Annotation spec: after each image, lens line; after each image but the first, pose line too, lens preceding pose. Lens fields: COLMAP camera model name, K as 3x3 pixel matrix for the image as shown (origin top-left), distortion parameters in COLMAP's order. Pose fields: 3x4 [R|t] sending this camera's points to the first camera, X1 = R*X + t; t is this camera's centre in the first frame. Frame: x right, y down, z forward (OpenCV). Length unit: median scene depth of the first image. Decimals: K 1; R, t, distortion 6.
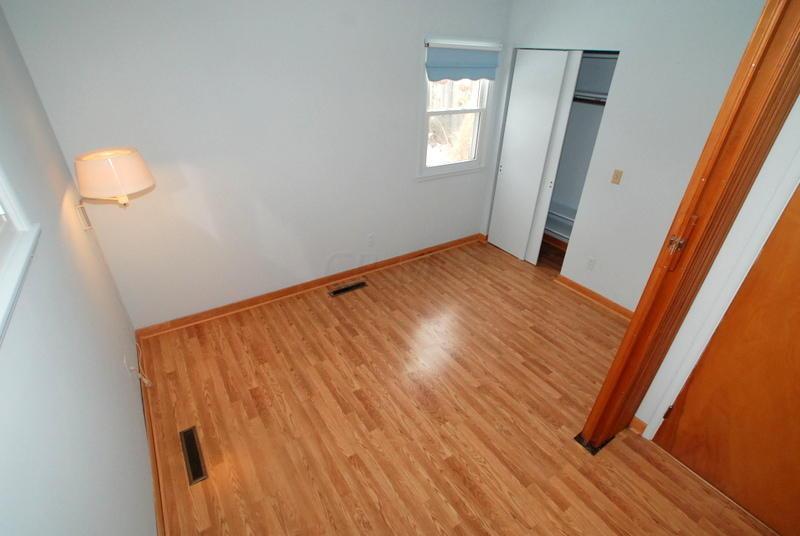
lens RADIAL K [[383.2, 0, 399.2], [0, 383.2, 278.7], [0, 0, 1]] dist [-0.073240, 0.033926]
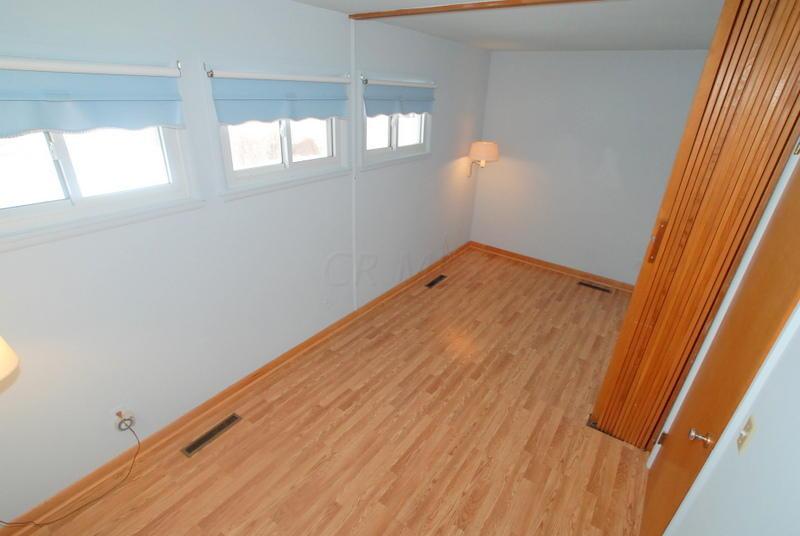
lens RADIAL K [[383.2, 0, 399.2], [0, 383.2, 278.7], [0, 0, 1]] dist [-0.073240, 0.033926]
pose [[0.359081, 0.402565, -0.842023, 0.930476], [-0.510242, 0.840105, 0.184055, 0.142470], [0.781482, 0.363544, 0.507071, -0.190437]]
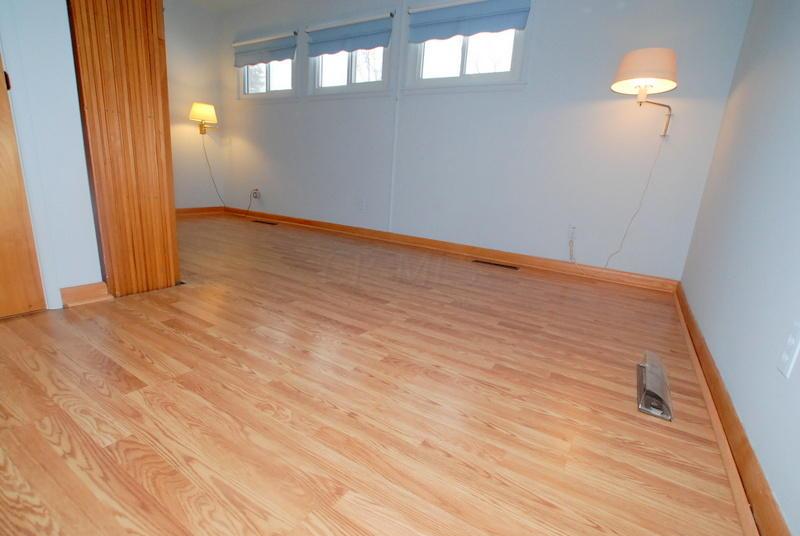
lens RADIAL K [[383.2, 0, 399.2], [0, 383.2, 278.7], [0, 0, 1]] dist [-0.073240, 0.033926]
pose [[-0.905361, 0.024875, -0.423914, 0.335621], [-0.294338, 0.682802, 0.668690, -0.301176], [0.306084, 0.730180, -0.610861, 1.489150]]
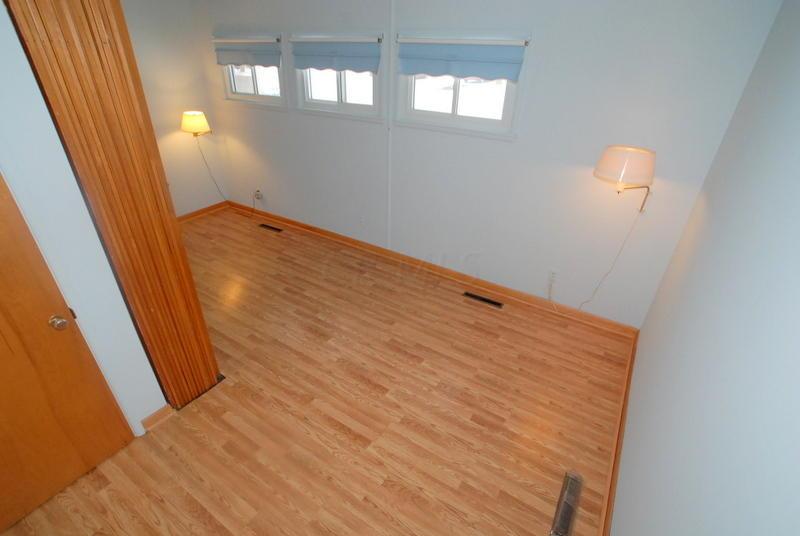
lens RADIAL K [[383.2, 0, 399.2], [0, 383.2, 278.7], [0, 0, 1]] dist [-0.073240, 0.033926]
pose [[-0.910056, 0.169202, -0.378377, 0.321097], [-0.257768, 0.483840, 0.836334, -0.712512], [0.324584, 0.858644, -0.396707, 1.191776]]
